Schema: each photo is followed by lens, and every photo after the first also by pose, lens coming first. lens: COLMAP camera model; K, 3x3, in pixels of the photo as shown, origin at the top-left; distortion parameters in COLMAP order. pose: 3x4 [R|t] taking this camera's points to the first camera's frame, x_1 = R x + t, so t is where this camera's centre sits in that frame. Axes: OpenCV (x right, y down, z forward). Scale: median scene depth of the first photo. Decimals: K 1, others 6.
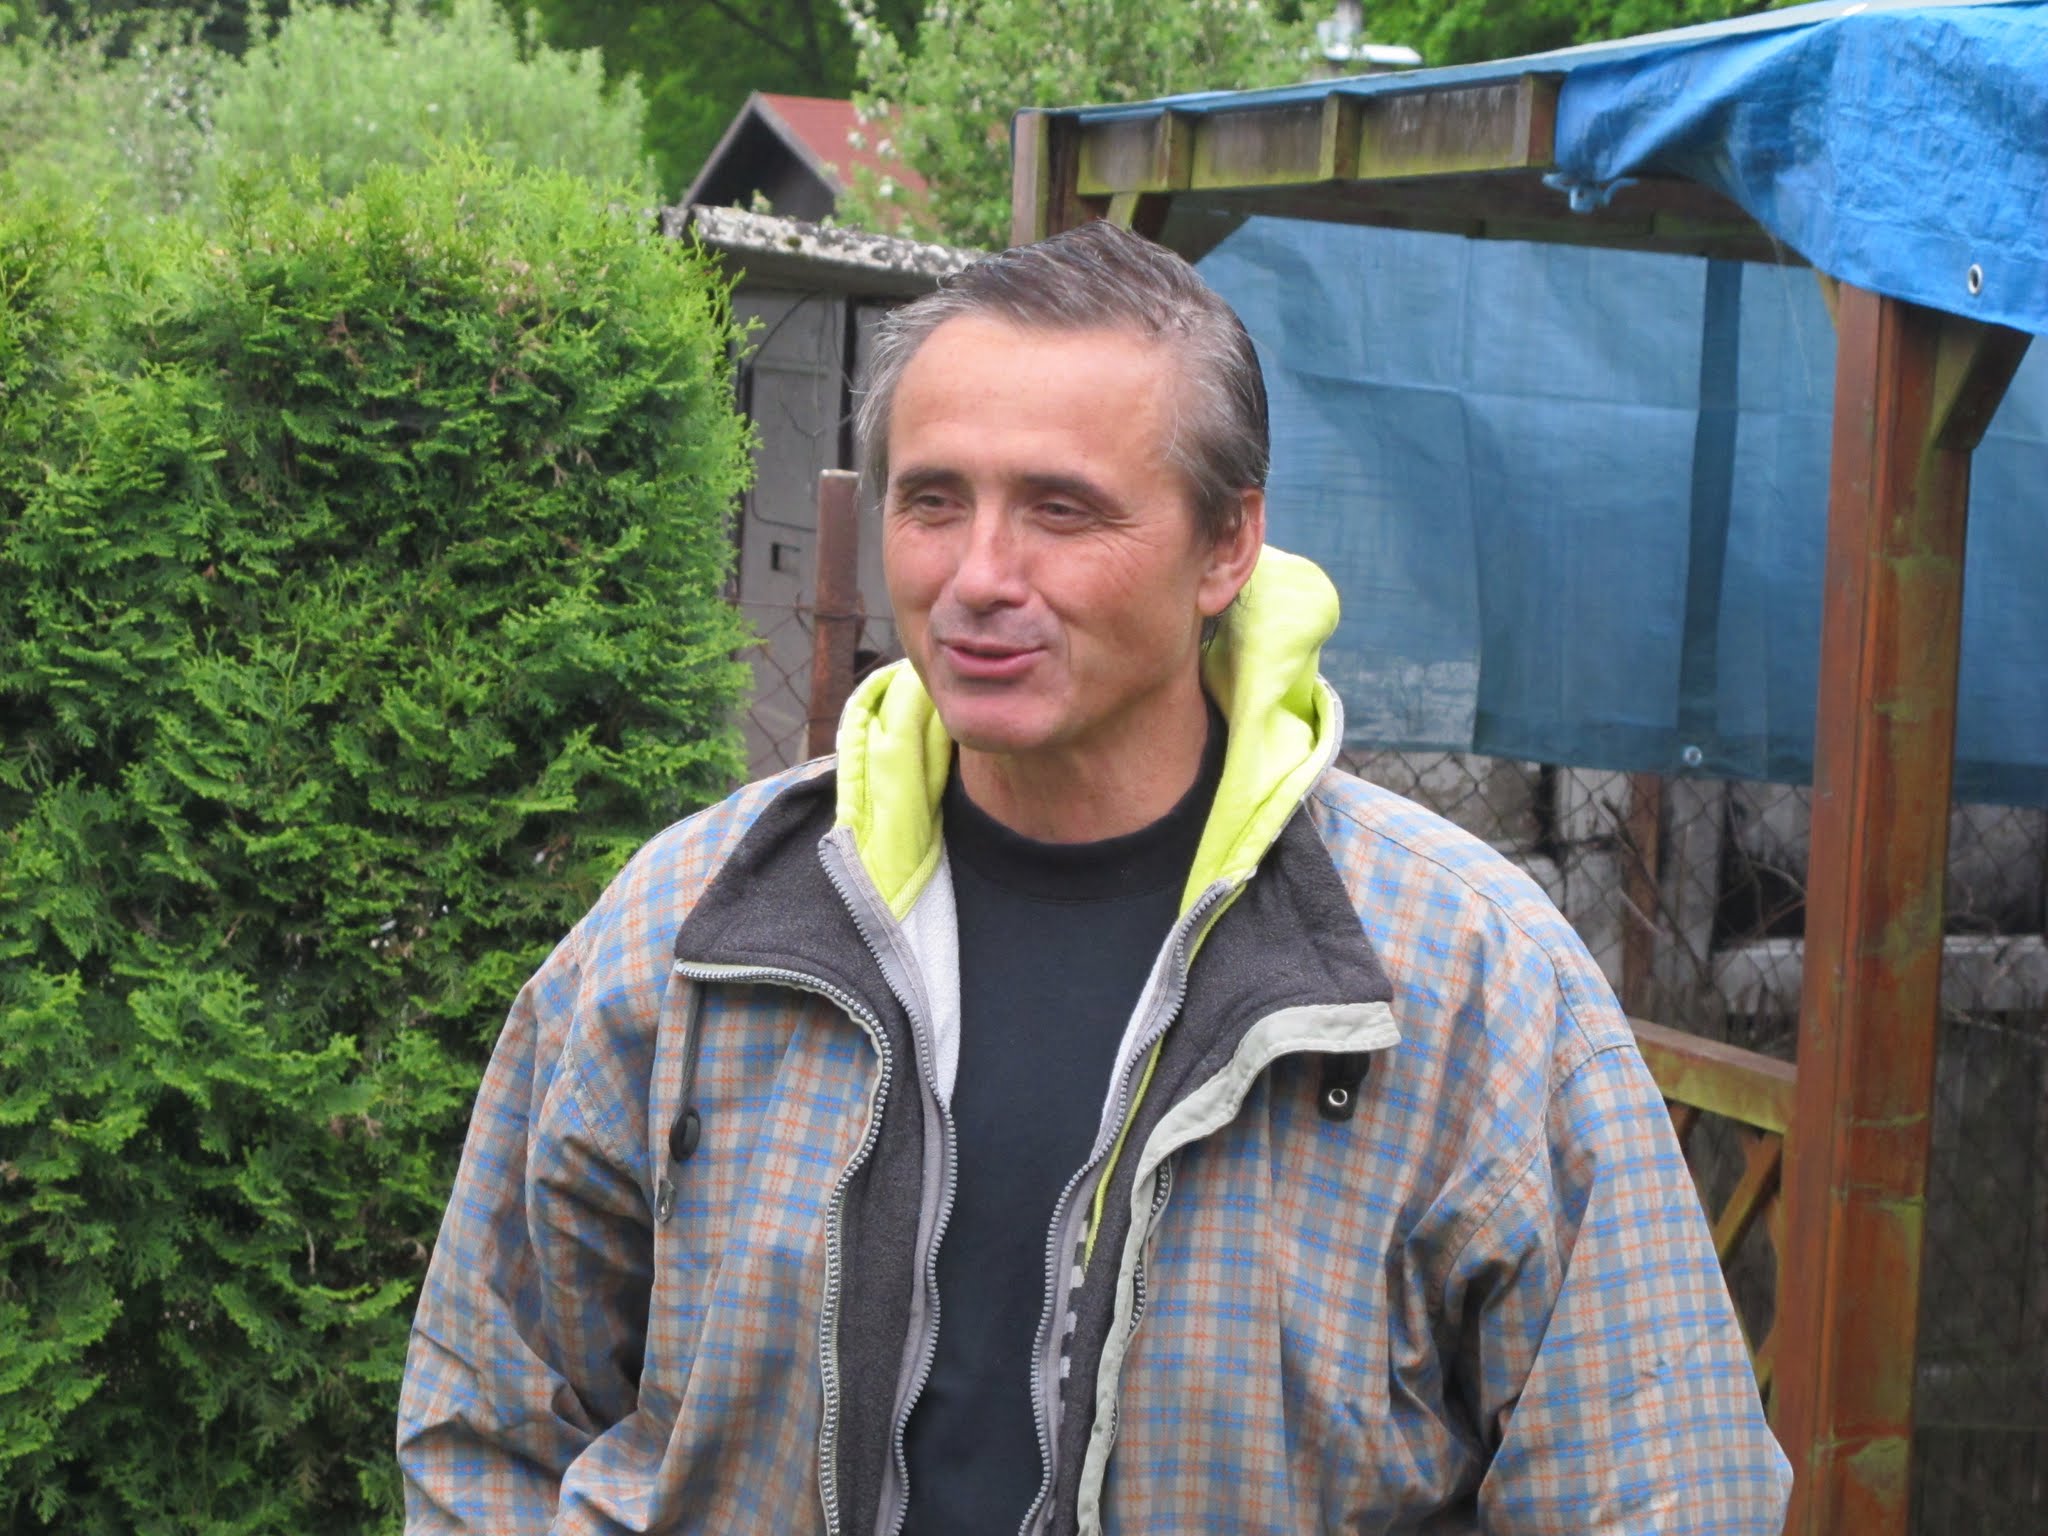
lens RADIAL K [[5867.8, 0, 1021.7], [0, 5867.8, 768.7], [0, 0, 1]] dist [-0.090976, 0.000000]
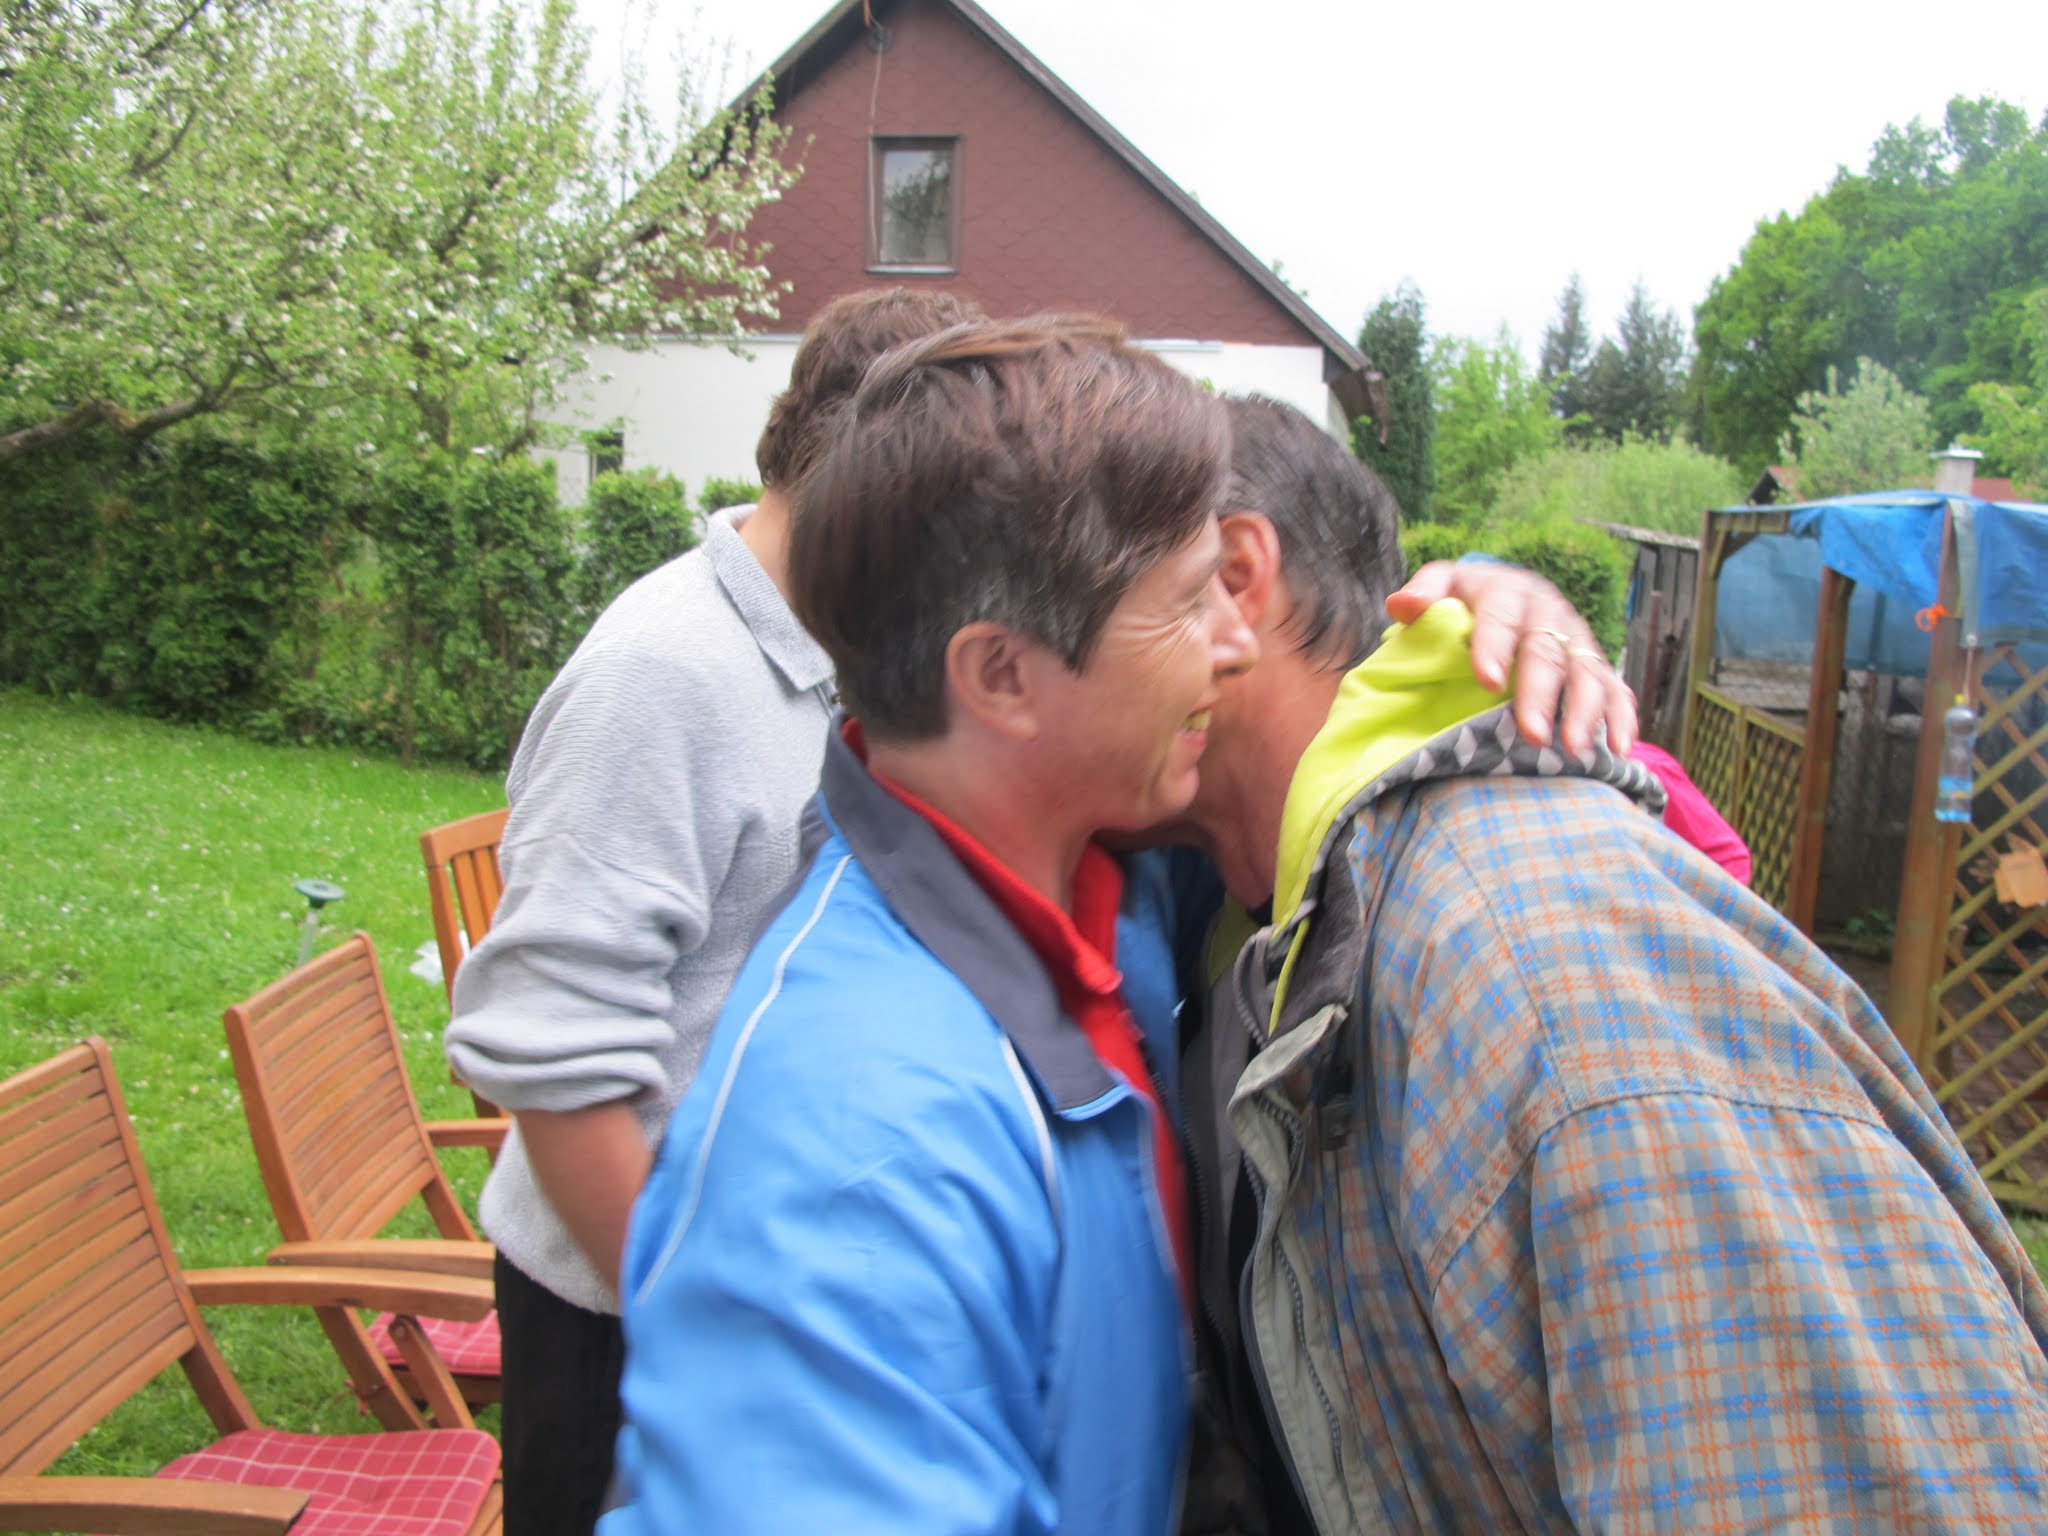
lens RADIAL K [[1717.5, 0, 1040.7], [0, 1717.5, 759.4], [0, 0, 1]] dist [-0.147655, 0.109883]
pose [[0.893252, 0.059090, -0.445656, 0.138169], [-0.031966, 0.997163, 0.068144, 0.001306], [0.448418, -0.046624, 0.892607, -0.346614]]
